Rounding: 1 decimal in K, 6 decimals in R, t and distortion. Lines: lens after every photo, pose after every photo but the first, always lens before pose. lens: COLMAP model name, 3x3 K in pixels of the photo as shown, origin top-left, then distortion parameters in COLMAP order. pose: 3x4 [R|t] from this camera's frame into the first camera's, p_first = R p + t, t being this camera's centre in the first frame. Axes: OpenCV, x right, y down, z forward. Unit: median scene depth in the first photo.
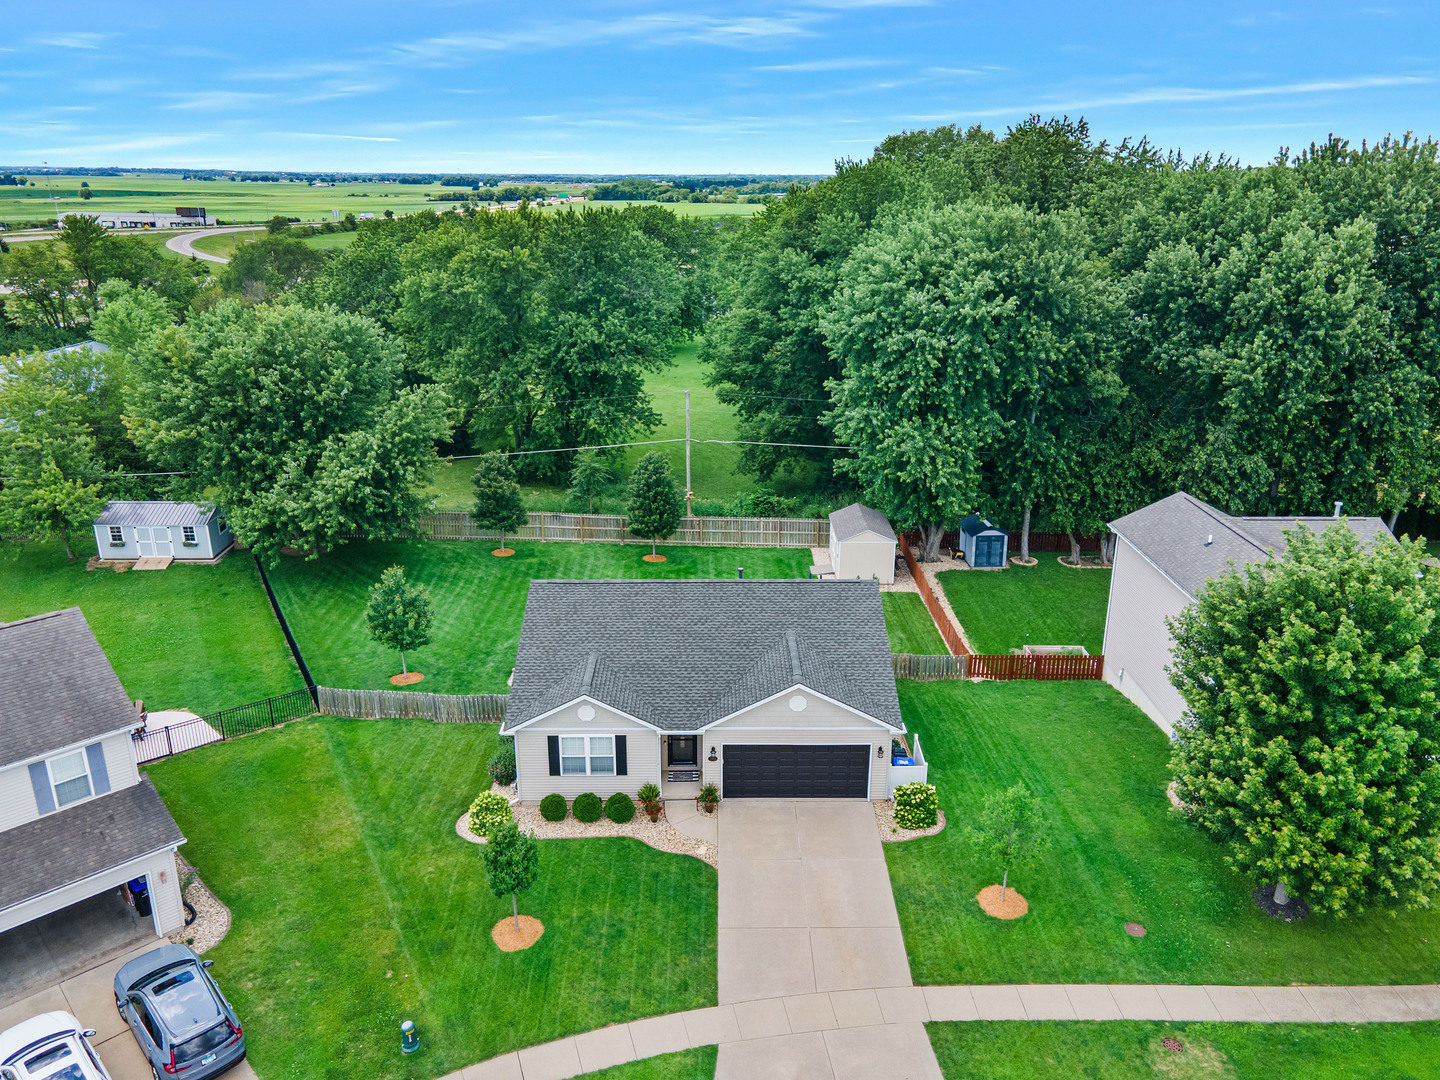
lens RADIAL K [[1047.1, 0, 720.0], [0, 1047.1, 540.0], [0, 0, 1]] dist [0.033078, -0.001592]
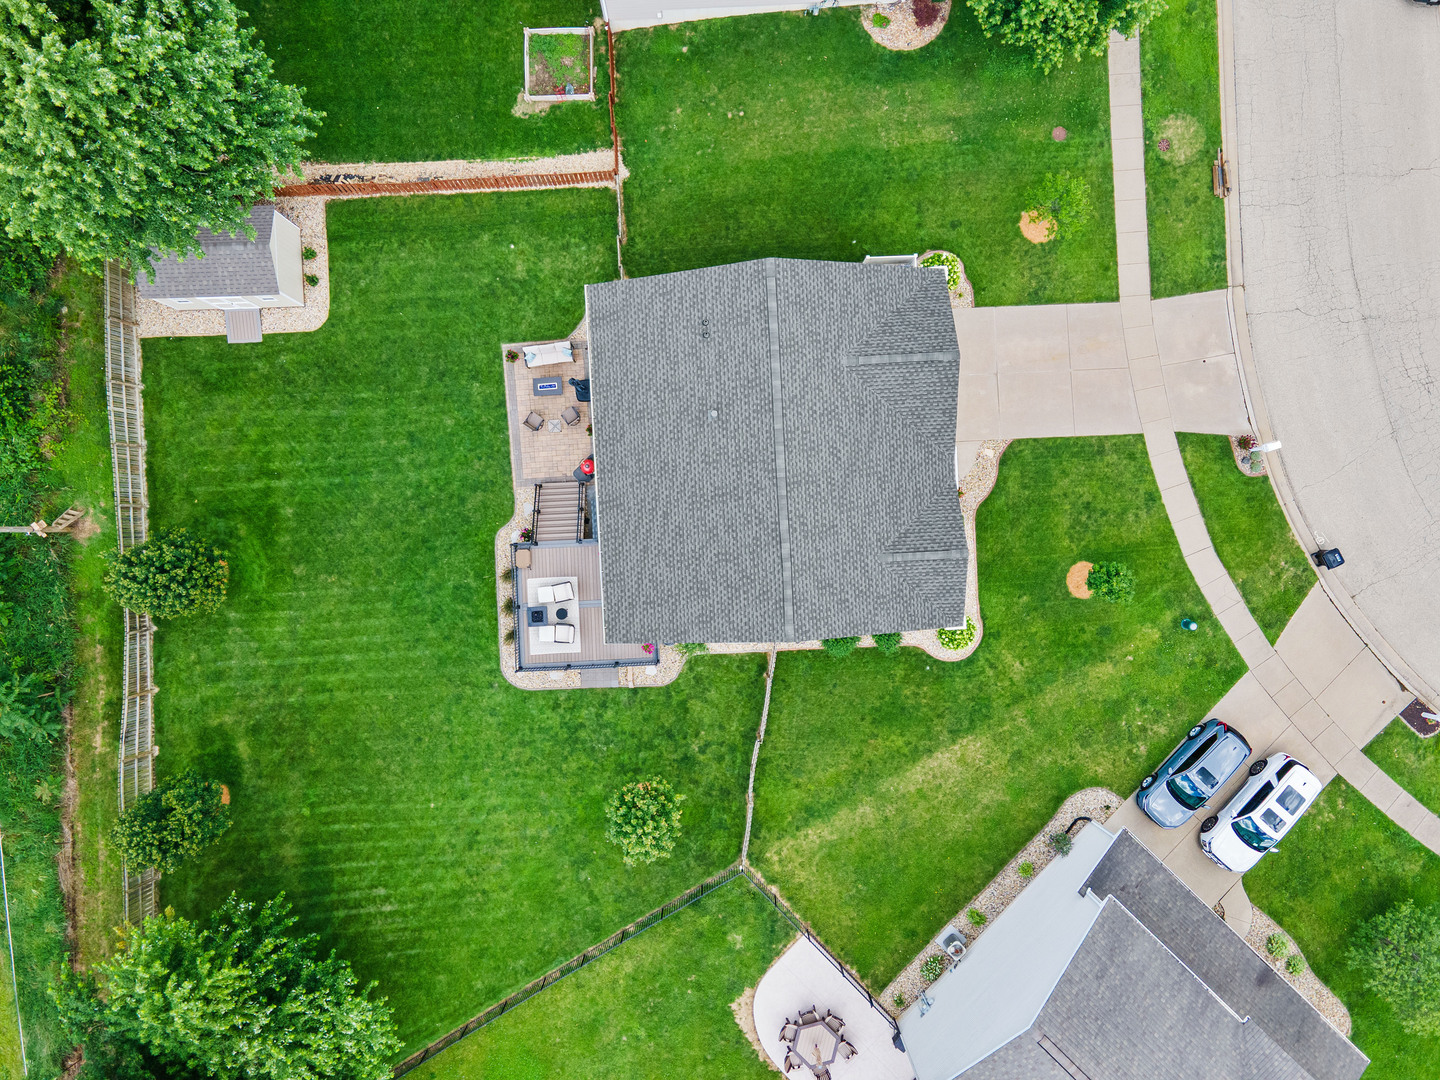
lens RADIAL K [[1040.7, 0, 722.9], [0, 1040.7, 537.4], [0, 0, 1]] dist [0.036246, 0.010657]
pose [[-0.044482, -0.998977, -0.008109, -0.067727], [0.323125, -0.022068, 0.946099, -0.717122], [-0.945310, 0.039464, 0.323776, 0.660614]]
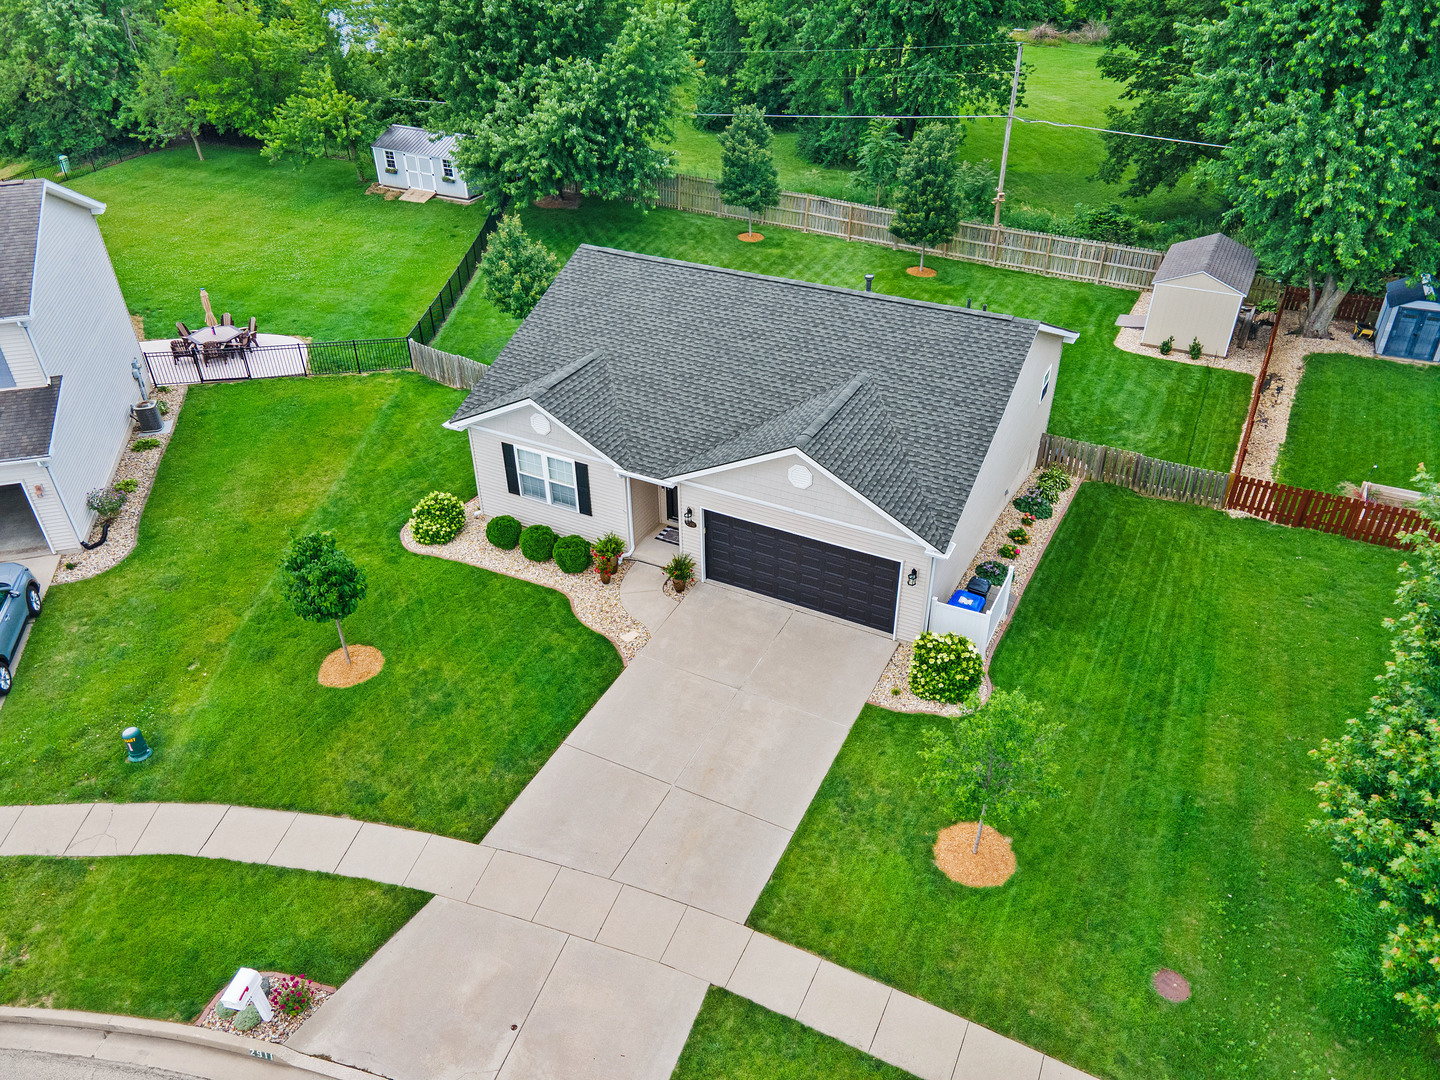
lens RADIAL K [[1040.7, 0, 722.9], [0, 1040.7, 537.4], [0, 0, 1]] dist [0.036246, 0.010657]
pose [[0.885812, 0.251807, -0.389782, 0.226117], [-0.145606, 0.948371, 0.281763, 0.010135], [0.440608, -0.192835, 0.876744, 0.294359]]
